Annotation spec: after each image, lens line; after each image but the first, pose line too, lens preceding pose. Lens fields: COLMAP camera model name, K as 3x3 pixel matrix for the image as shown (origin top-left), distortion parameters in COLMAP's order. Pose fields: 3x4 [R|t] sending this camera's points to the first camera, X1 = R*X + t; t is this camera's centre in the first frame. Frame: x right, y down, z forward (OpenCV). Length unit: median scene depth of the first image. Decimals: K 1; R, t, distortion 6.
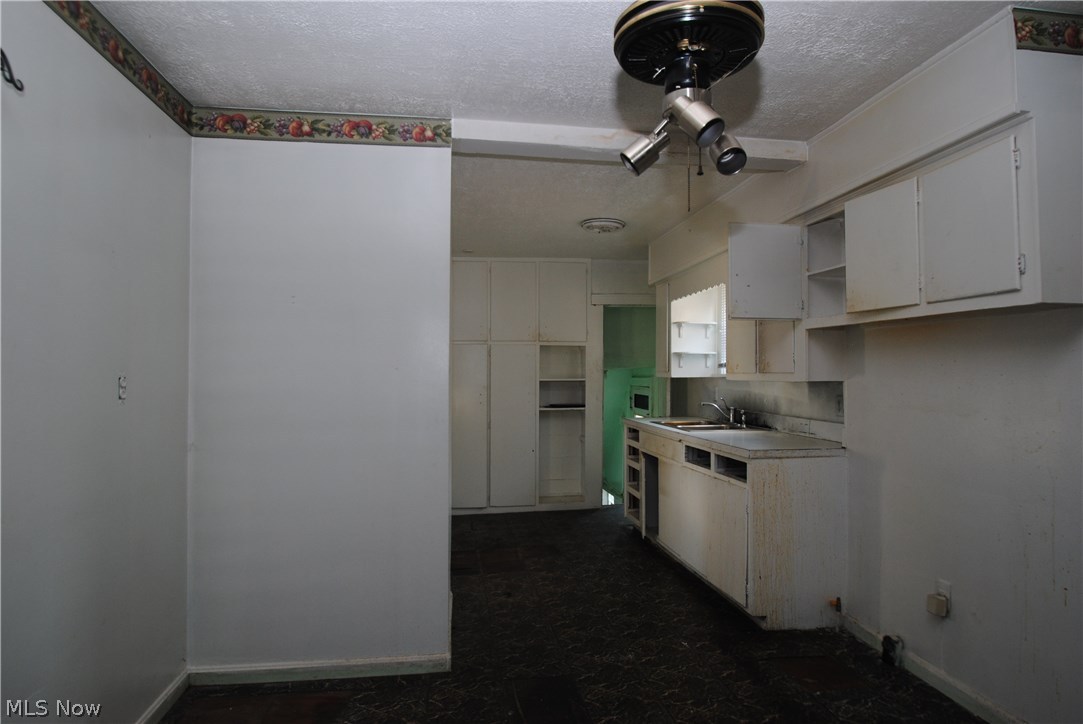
lens RADIAL K [[644.5, 0, 542.6], [0, 644.5, 363.8], [0, 0, 1]] dist [0.000371, -0.000034]
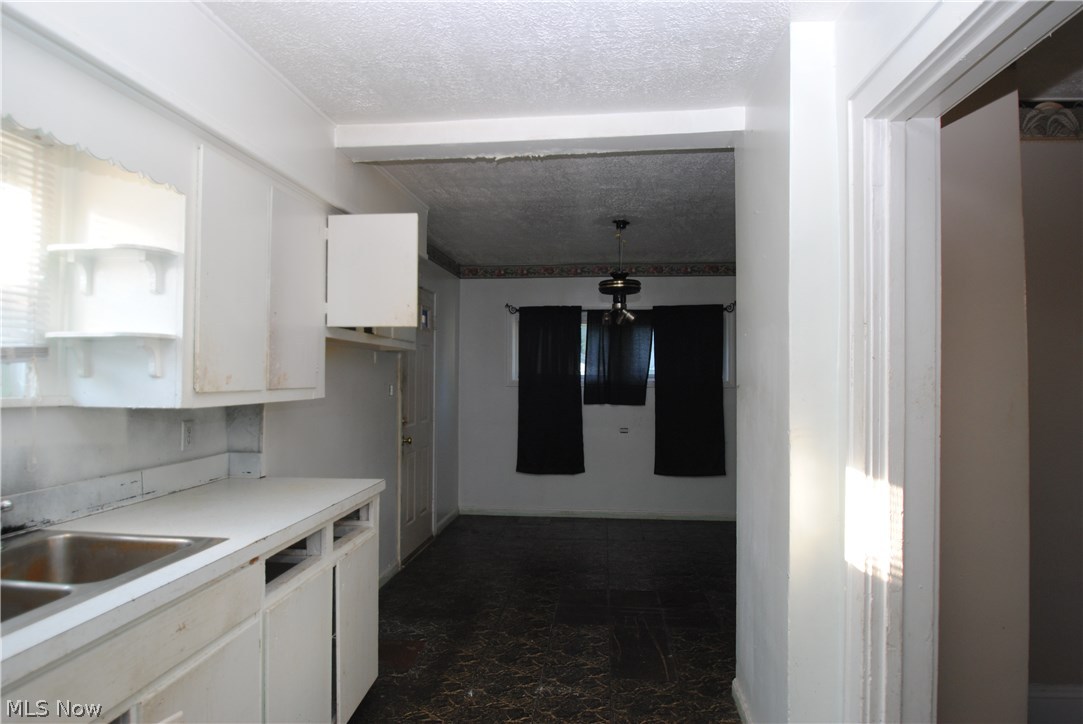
lens RADIAL K [[644.5, 0, 539.4], [0, 644.5, 366.4], [0, 0, 1]] dist [0.000371, -0.000034]
pose [[-0.969179, 0.000372, 0.246357, -0.095231], [-0.008030, 0.999420, -0.033097, 0.013041], [-0.246227, -0.034055, -0.968614, 1.961027]]
